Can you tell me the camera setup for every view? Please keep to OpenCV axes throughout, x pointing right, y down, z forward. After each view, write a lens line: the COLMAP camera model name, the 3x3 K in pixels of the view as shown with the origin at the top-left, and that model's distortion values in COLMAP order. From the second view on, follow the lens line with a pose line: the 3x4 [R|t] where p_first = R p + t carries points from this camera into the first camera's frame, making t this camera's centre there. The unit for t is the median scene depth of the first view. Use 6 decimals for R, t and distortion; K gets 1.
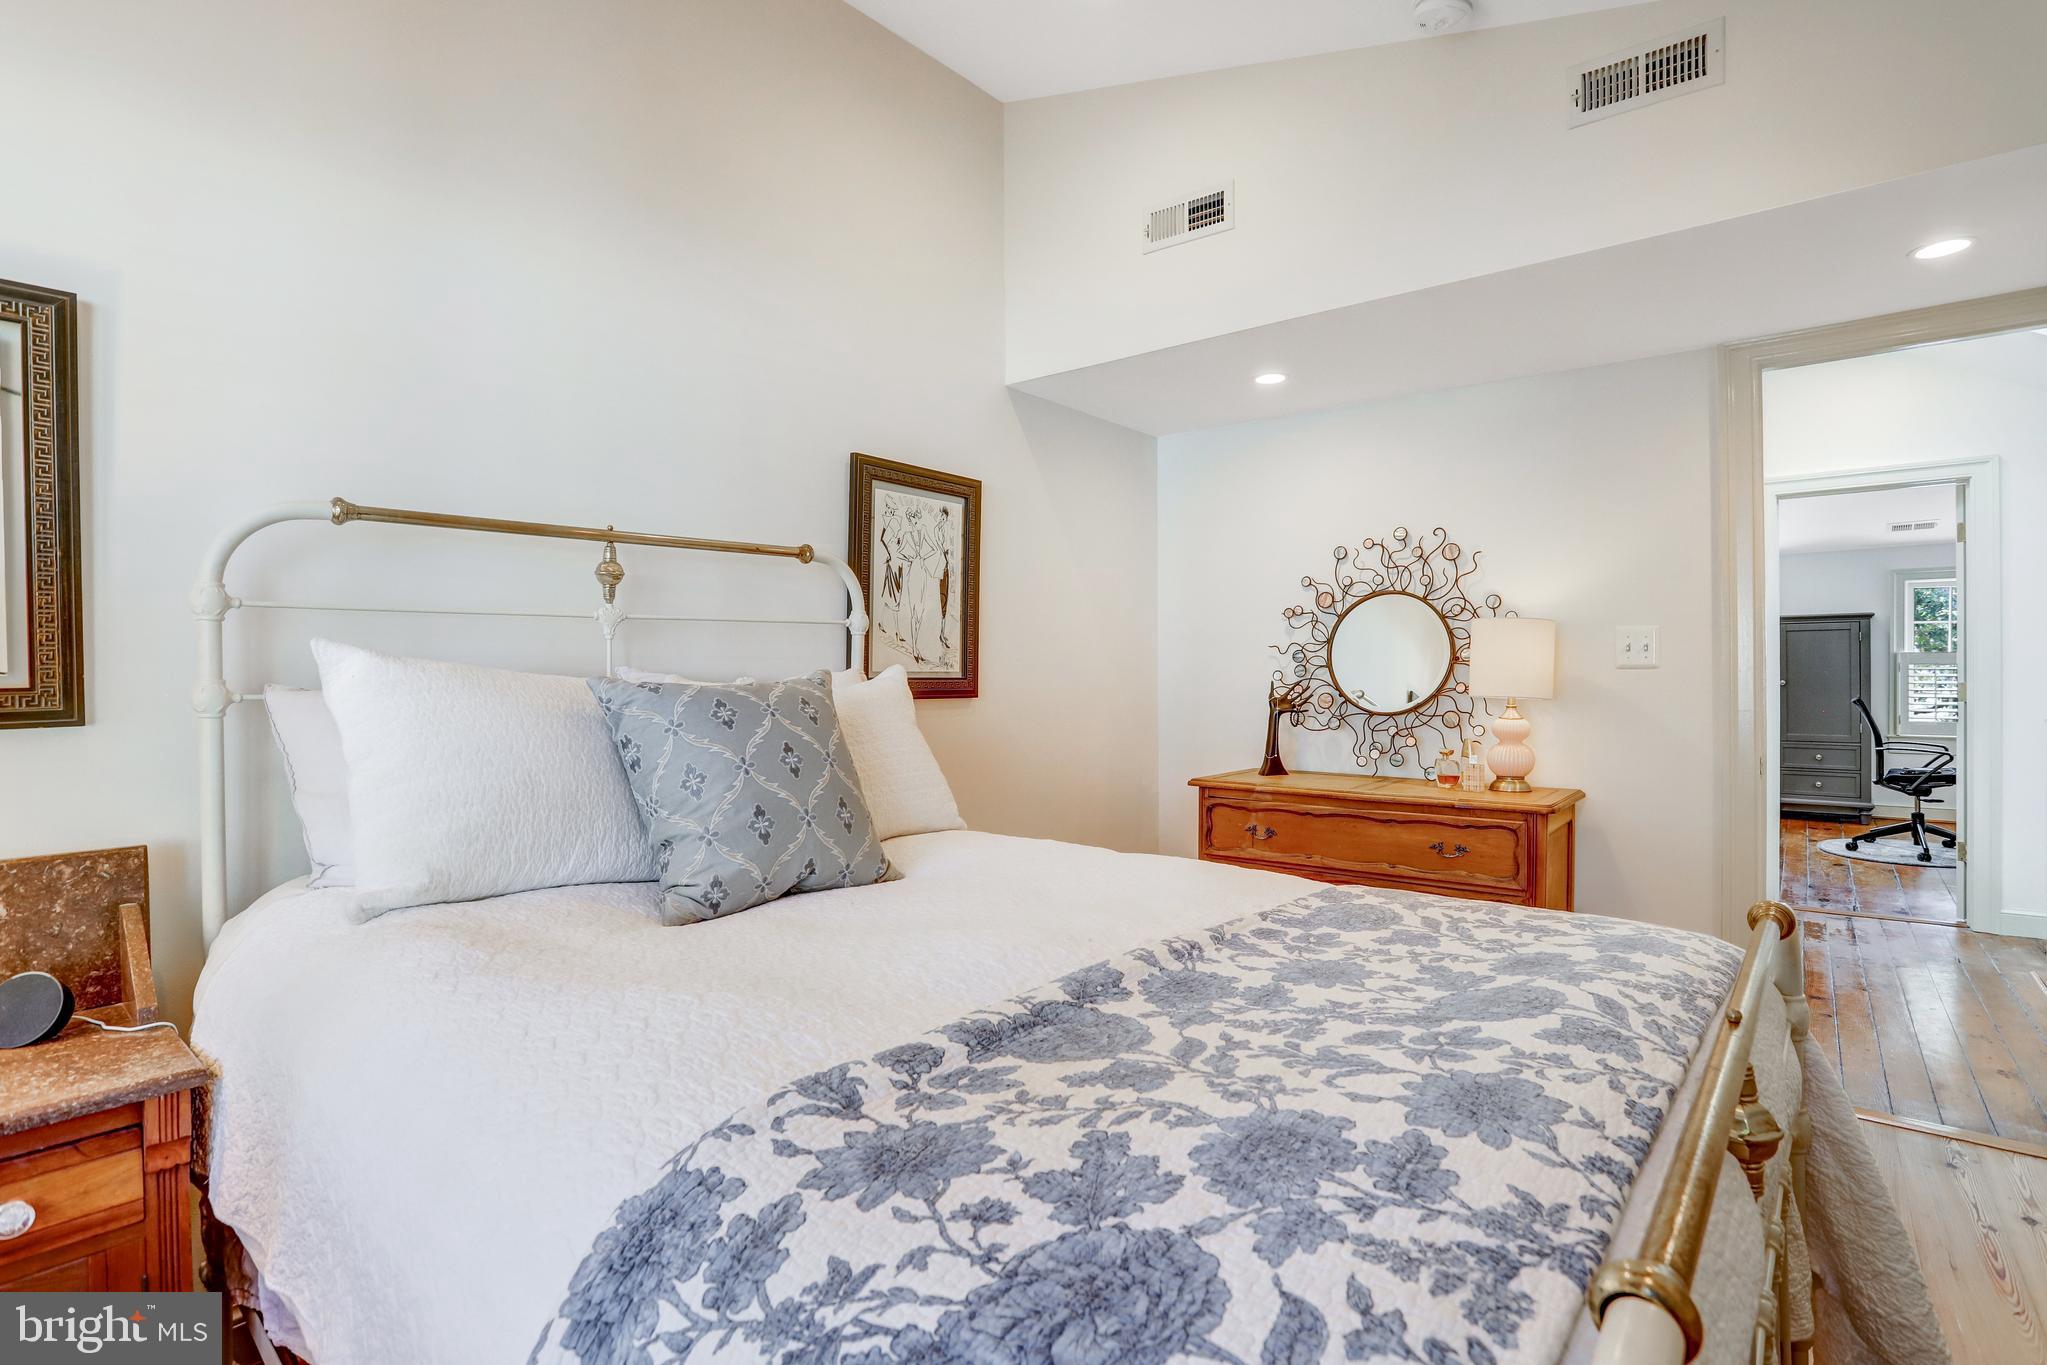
lens RADIAL K [[1017.3, 0, 1042.9], [0, 1017.3, 670.7], [0, 0, 1]] dist [-0.064526, 0.028392]
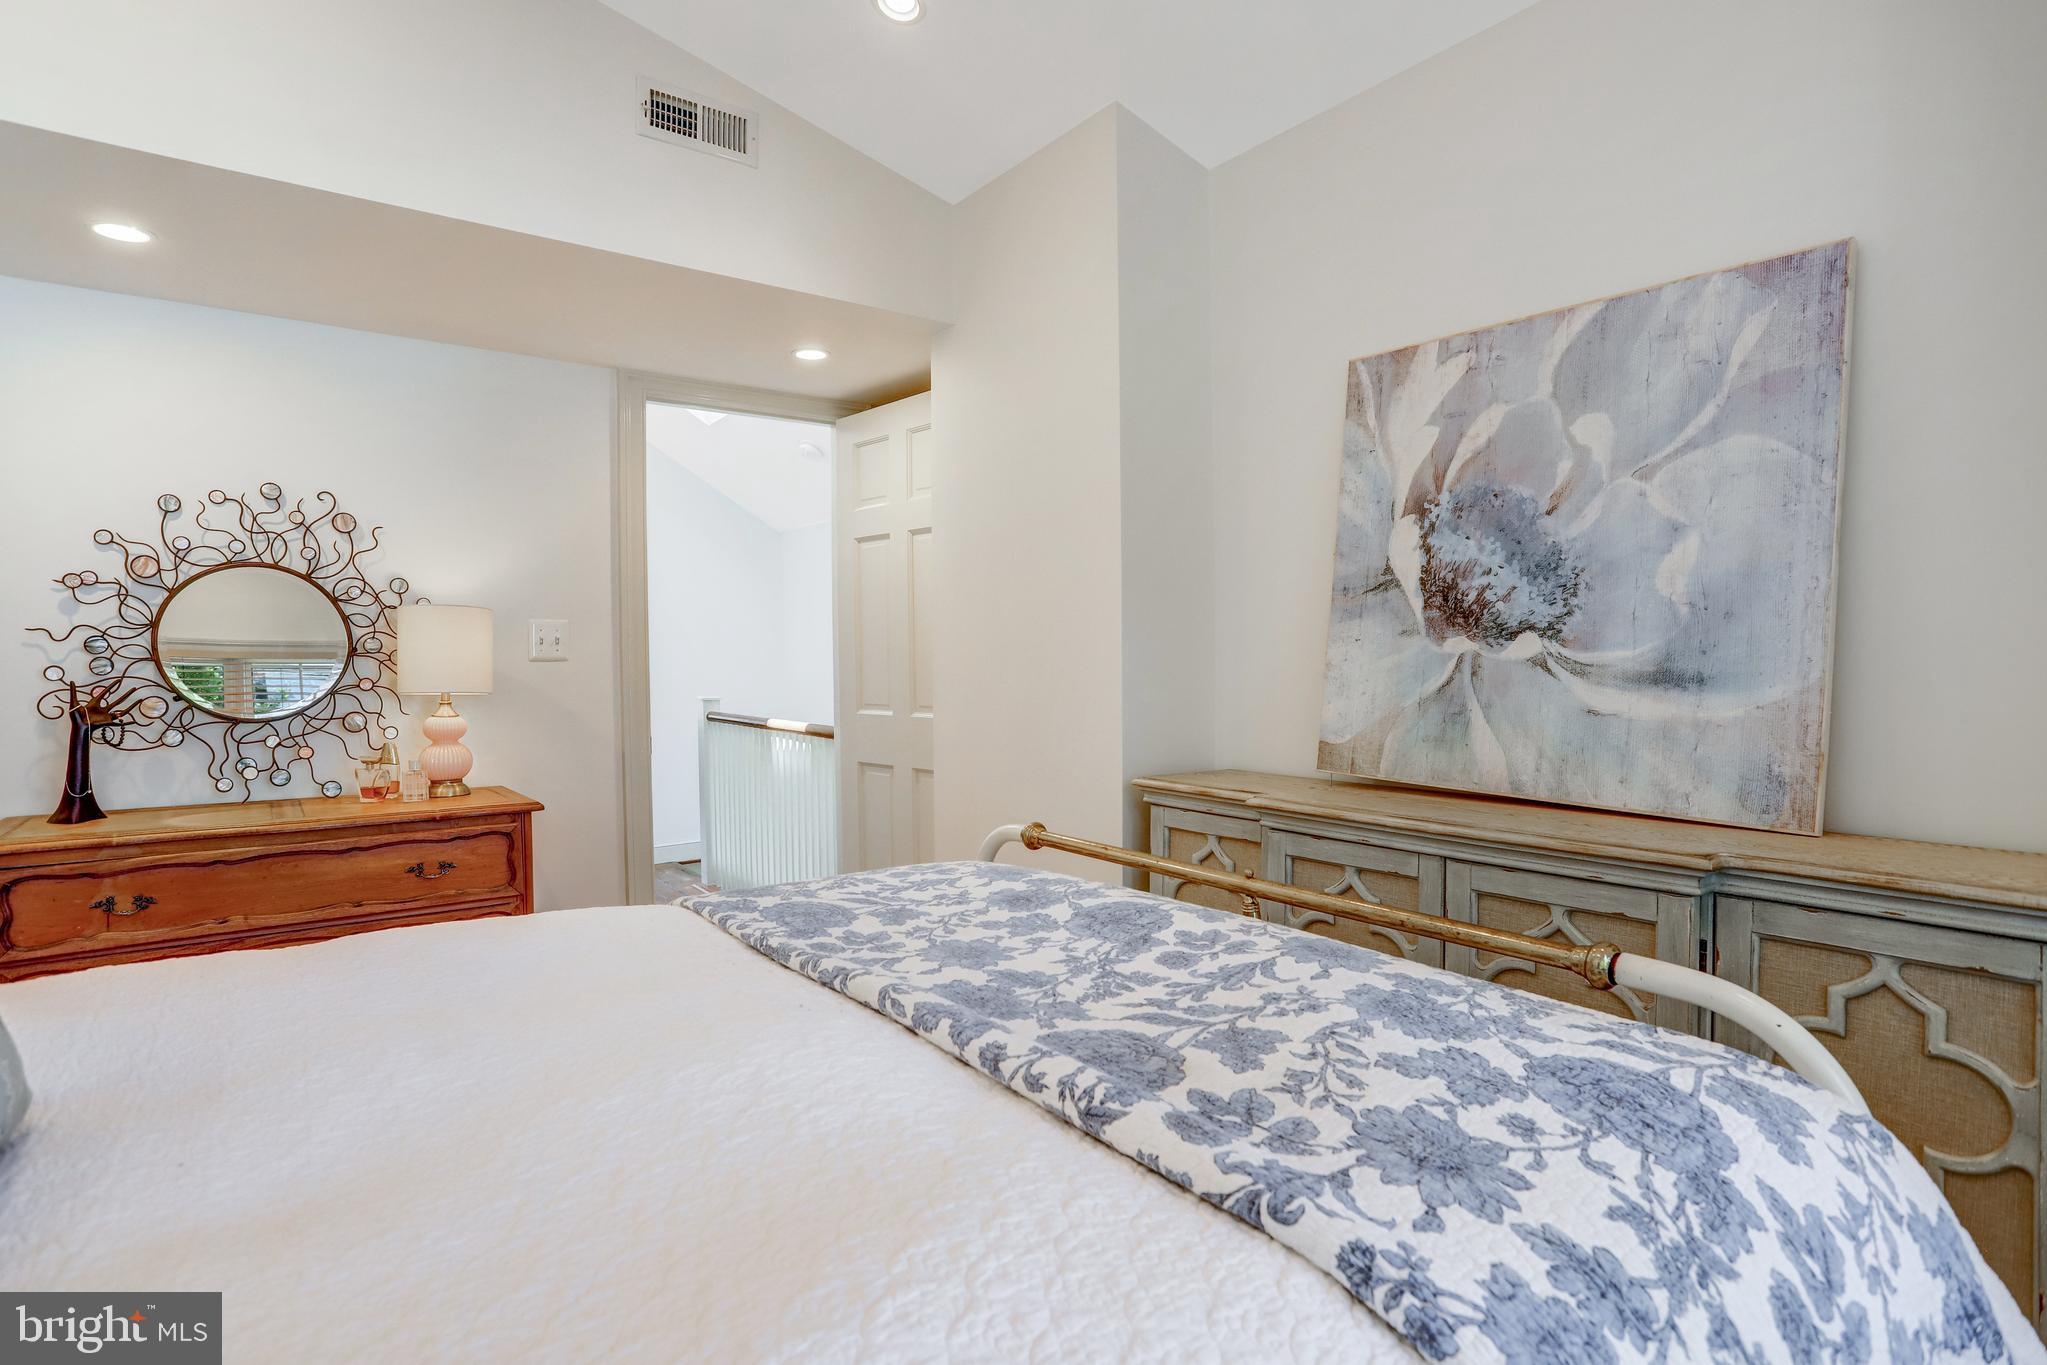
lens RADIAL K [[1017.3, 0, 1003.2], [0, 1017.3, 668.8], [0, 0, 1]] dist [-0.064526, 0.028392]
pose [[0.241996, -0.007749, 0.970246, -0.668760], [0.005389, 0.999963, 0.006642, 0.002743], [-0.970262, 0.003621, 0.242029, 0.667280]]
